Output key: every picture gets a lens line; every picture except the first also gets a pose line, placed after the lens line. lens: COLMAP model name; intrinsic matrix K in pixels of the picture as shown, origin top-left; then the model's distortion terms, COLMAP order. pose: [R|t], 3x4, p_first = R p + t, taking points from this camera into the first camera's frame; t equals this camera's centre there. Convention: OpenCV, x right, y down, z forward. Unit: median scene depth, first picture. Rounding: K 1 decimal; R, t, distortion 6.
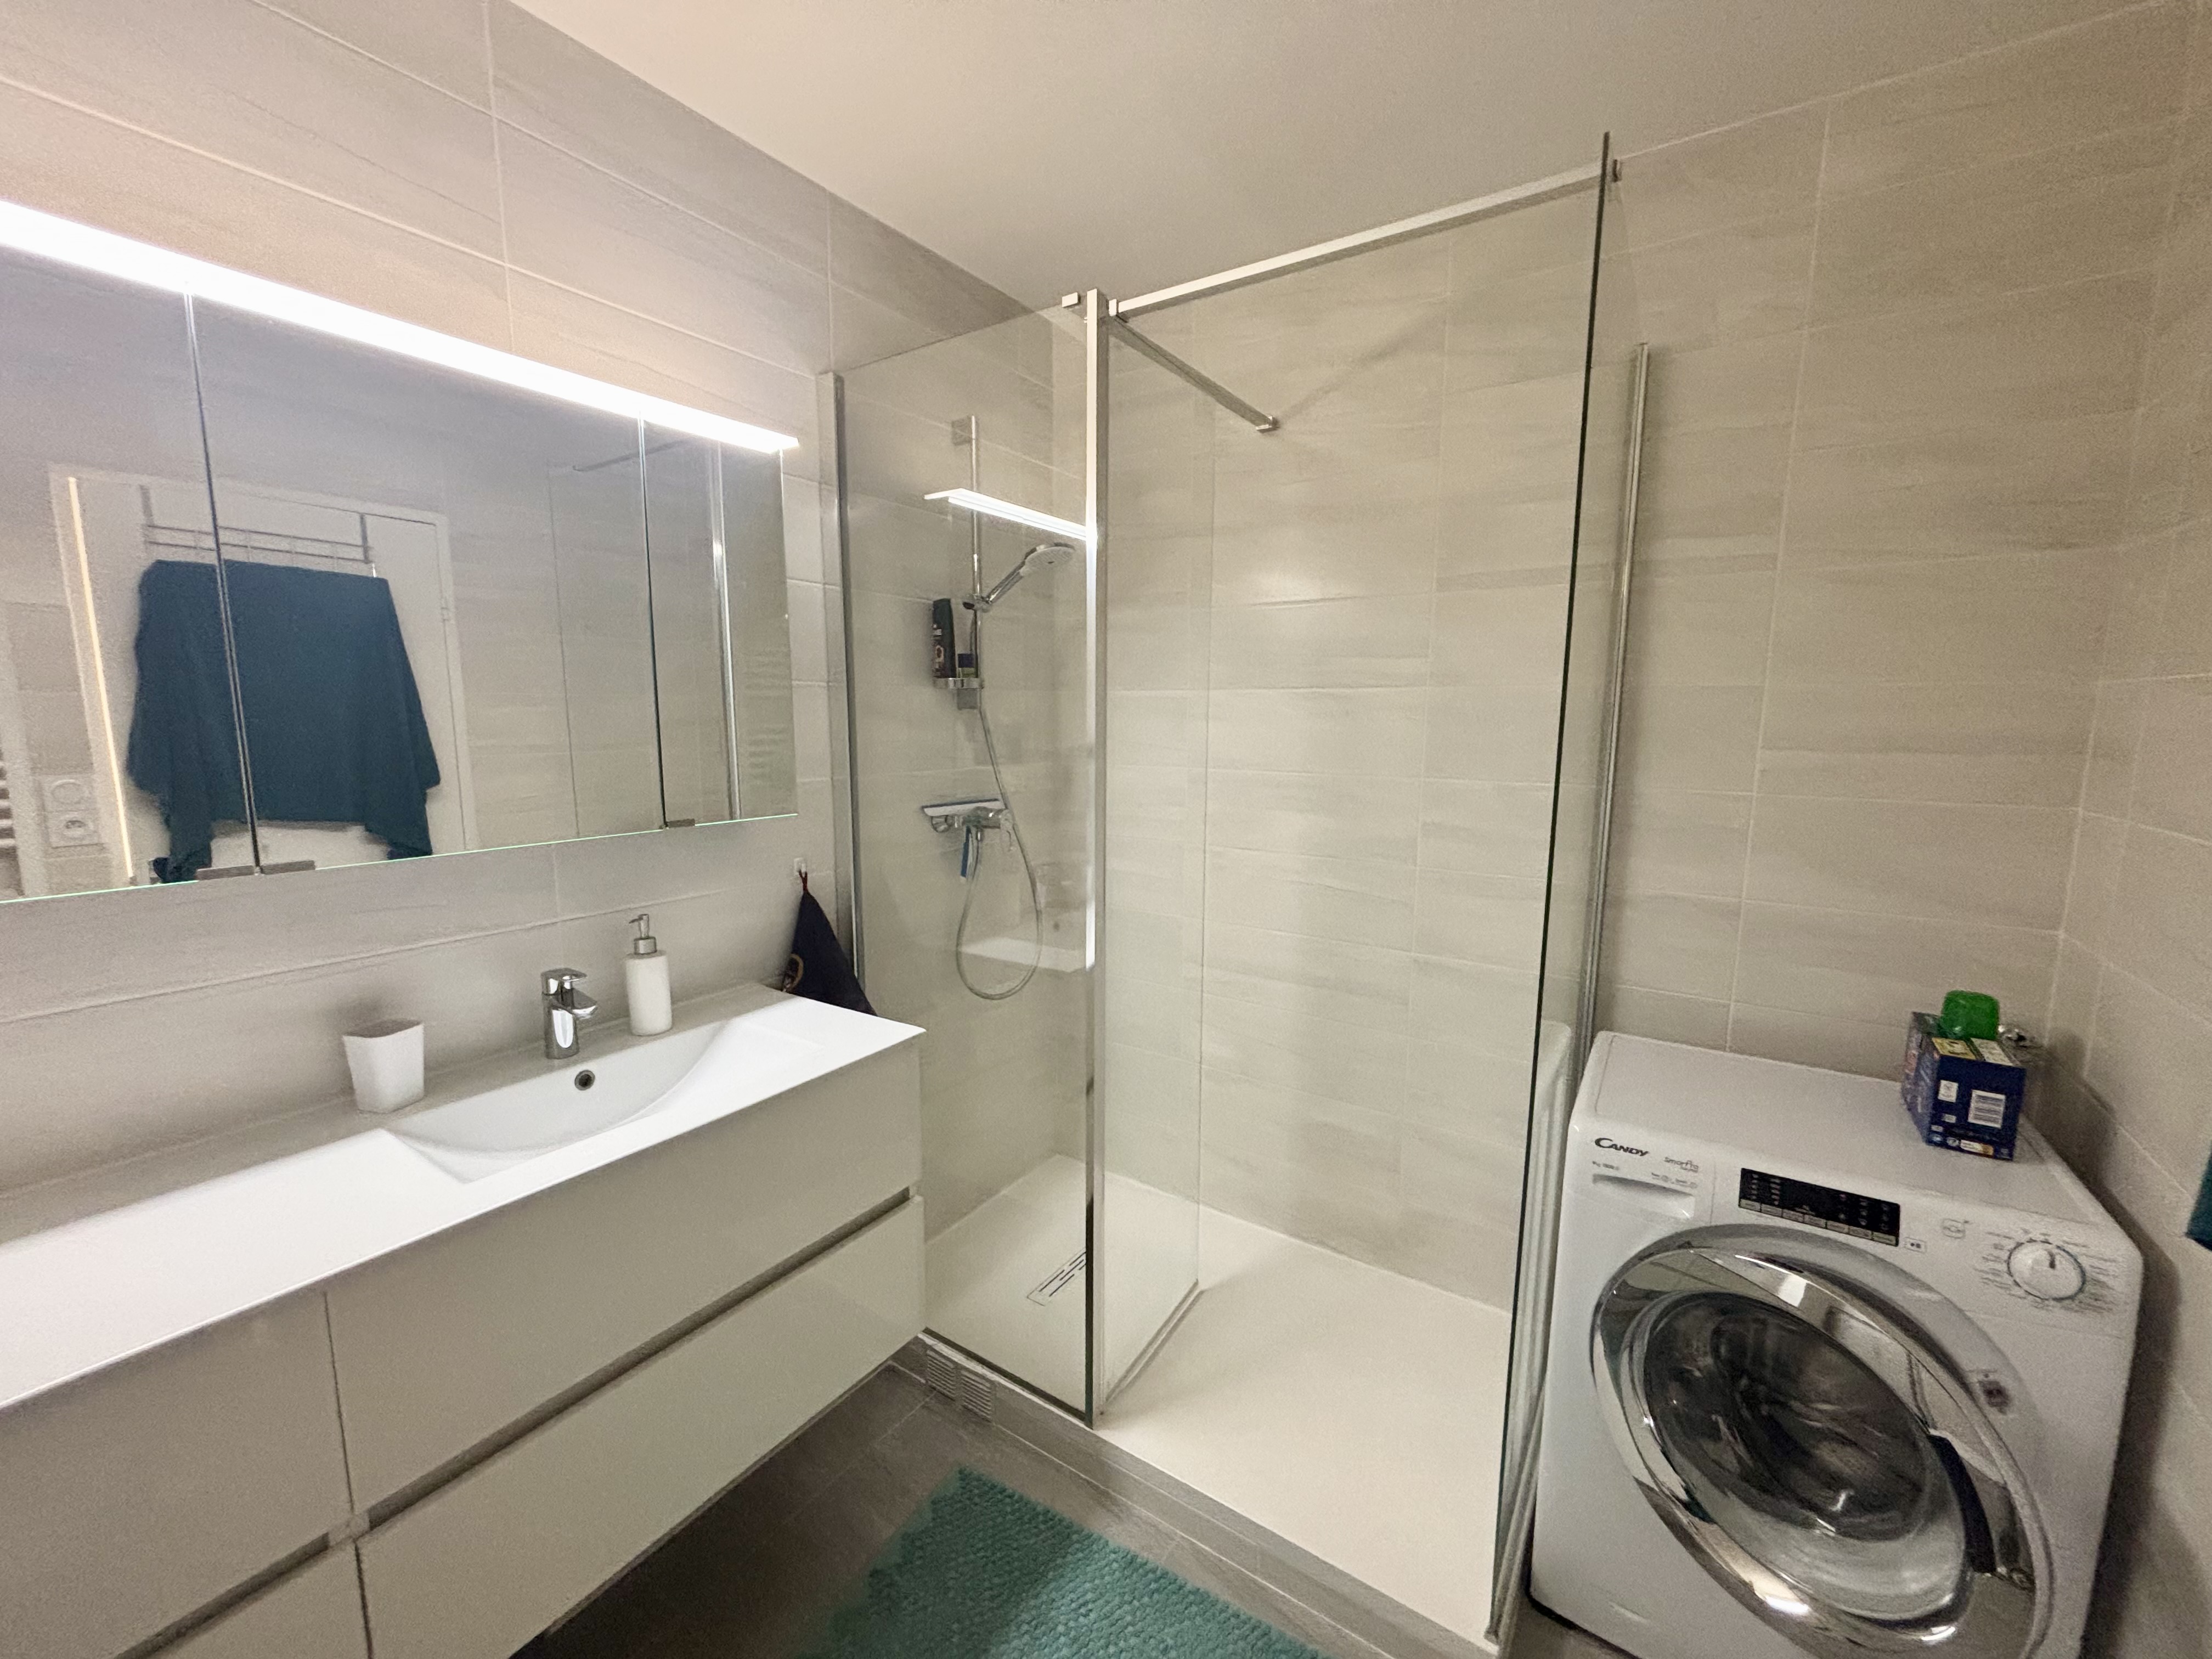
lens RADIAL K [[883.8, 0, 1104.5], [0, 883.8, 829.0], [0, 0, 1]] dist [-0.001156, 0.001334]
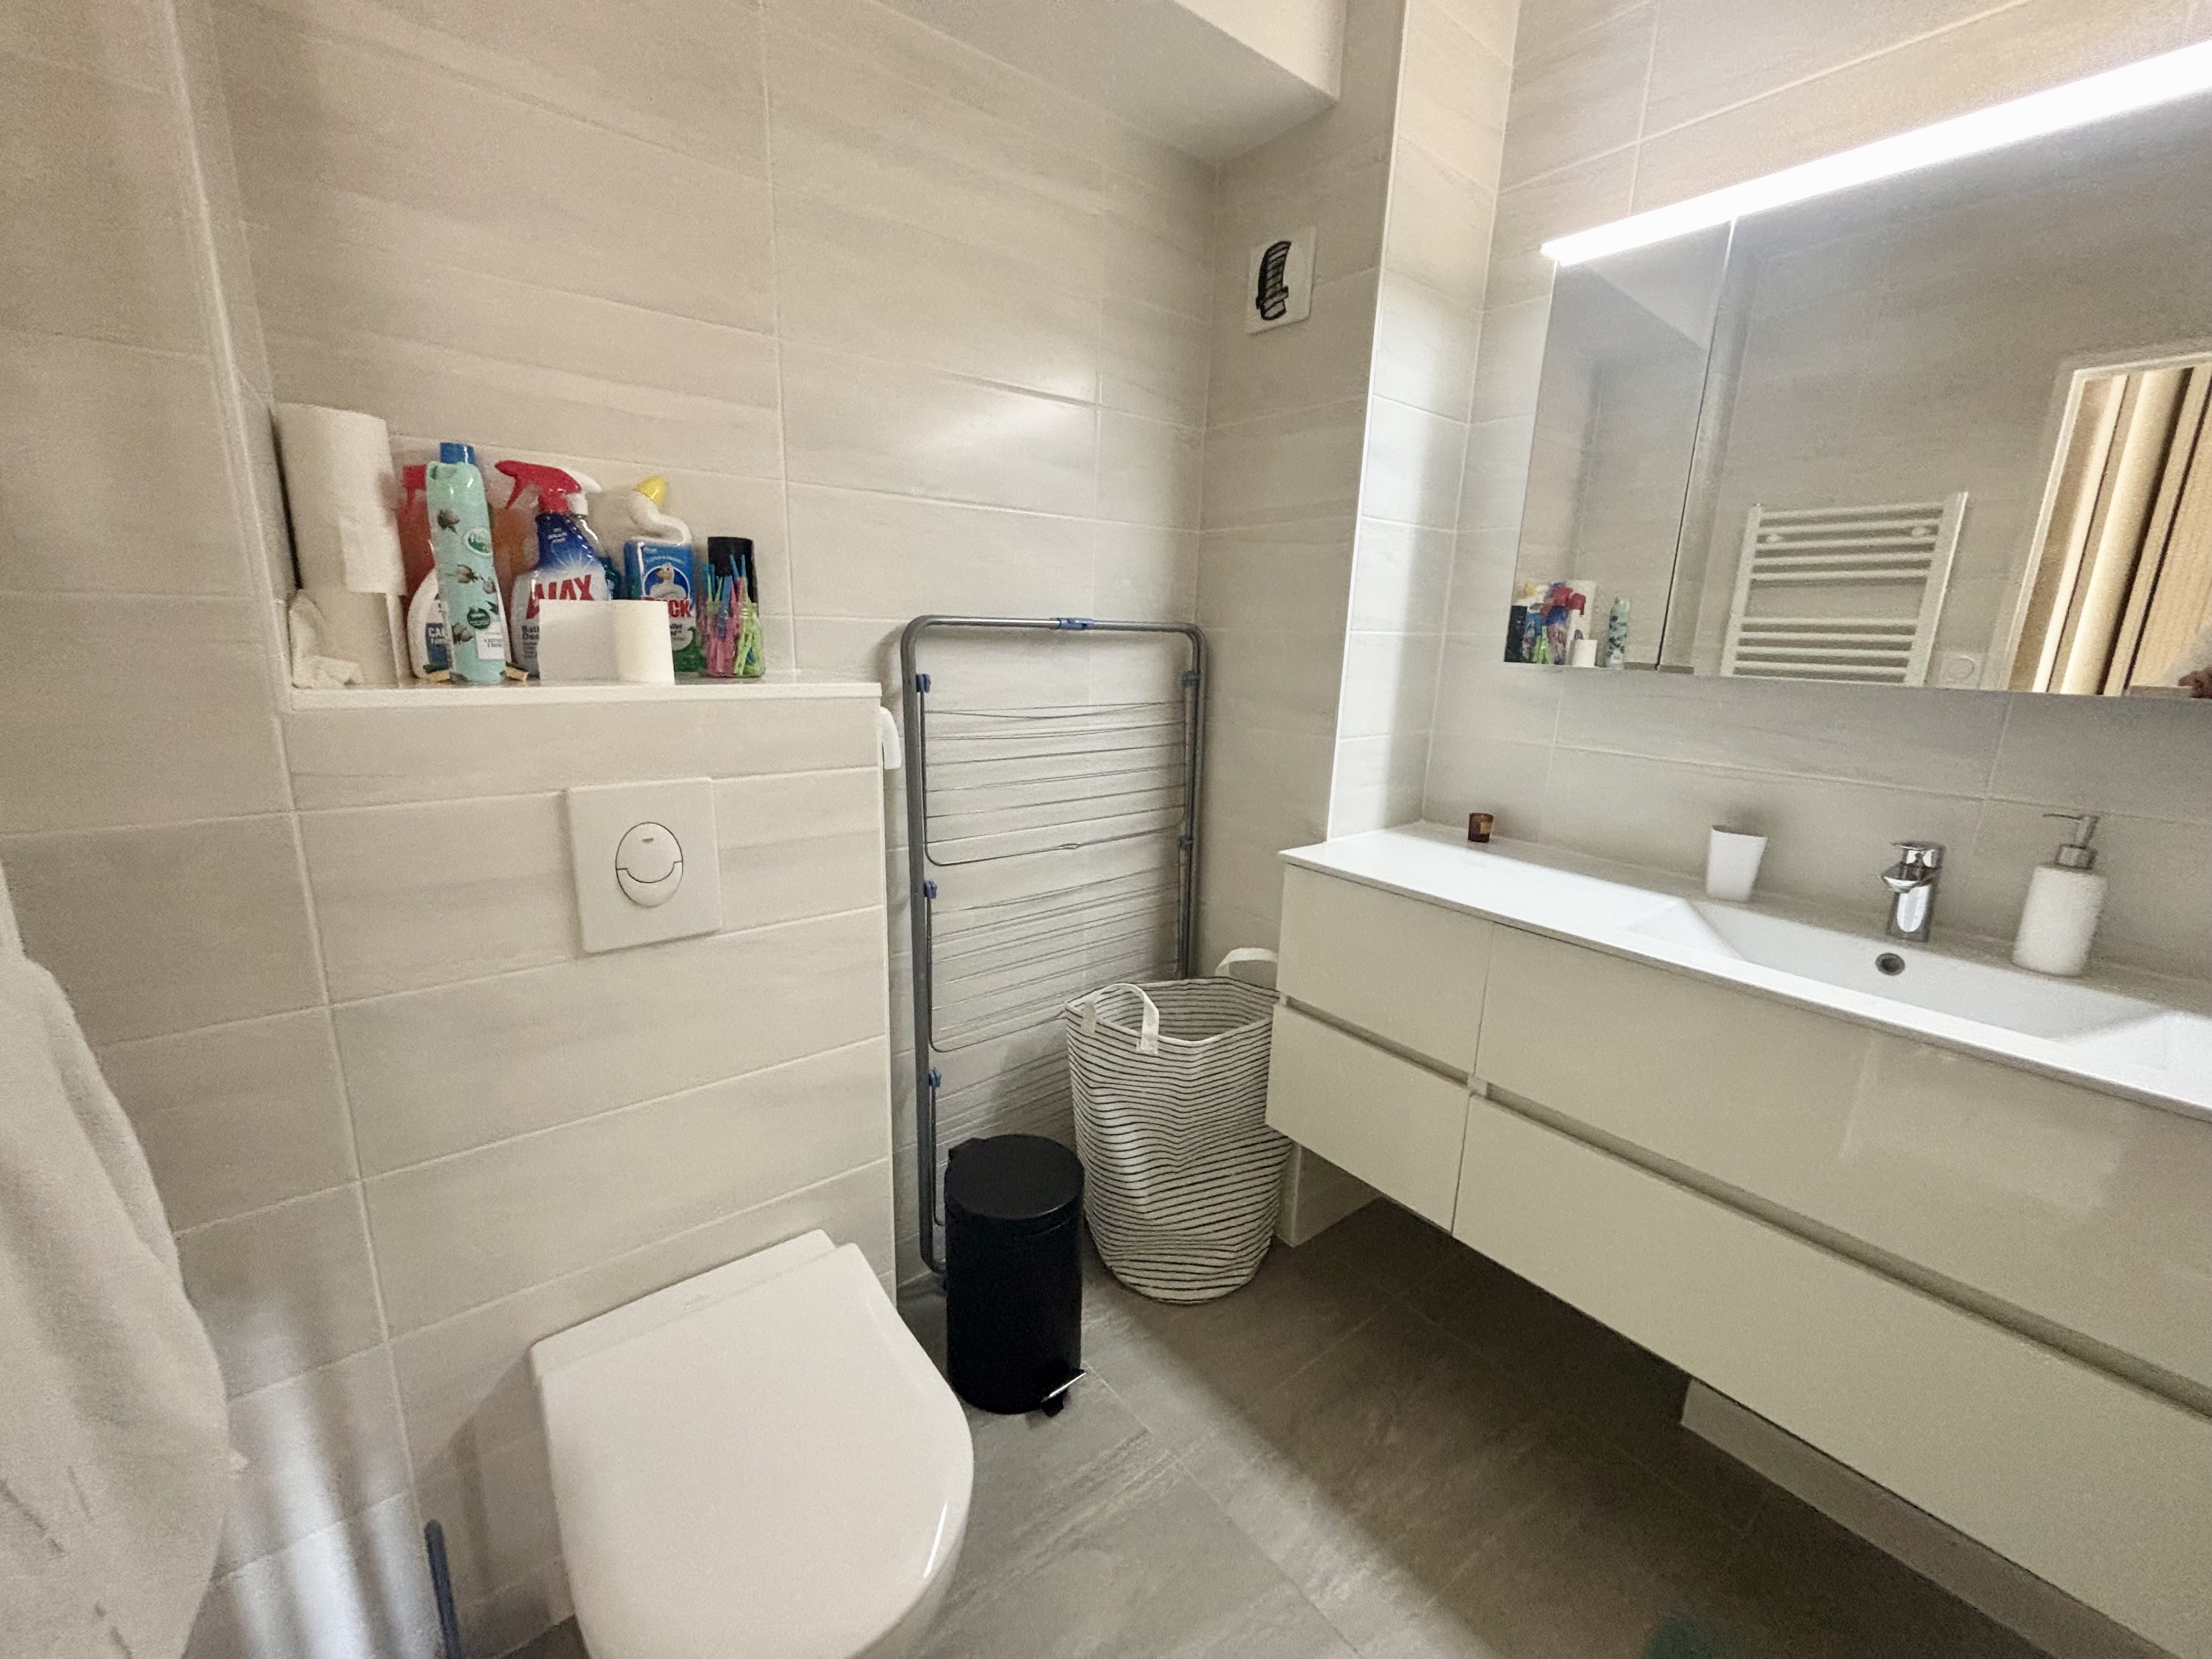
lens RADIAL K [[883.8, 0, 1104.5], [0, 883.8, 831.0], [0, 0, 1]] dist [-0.001156, 0.001334]
pose [[-0.292842, 0.196656, -0.935719, 0.452697], [-0.161163, 0.954468, 0.251034, 0.061471], [0.942481, 0.224316, -0.247814, 0.448114]]
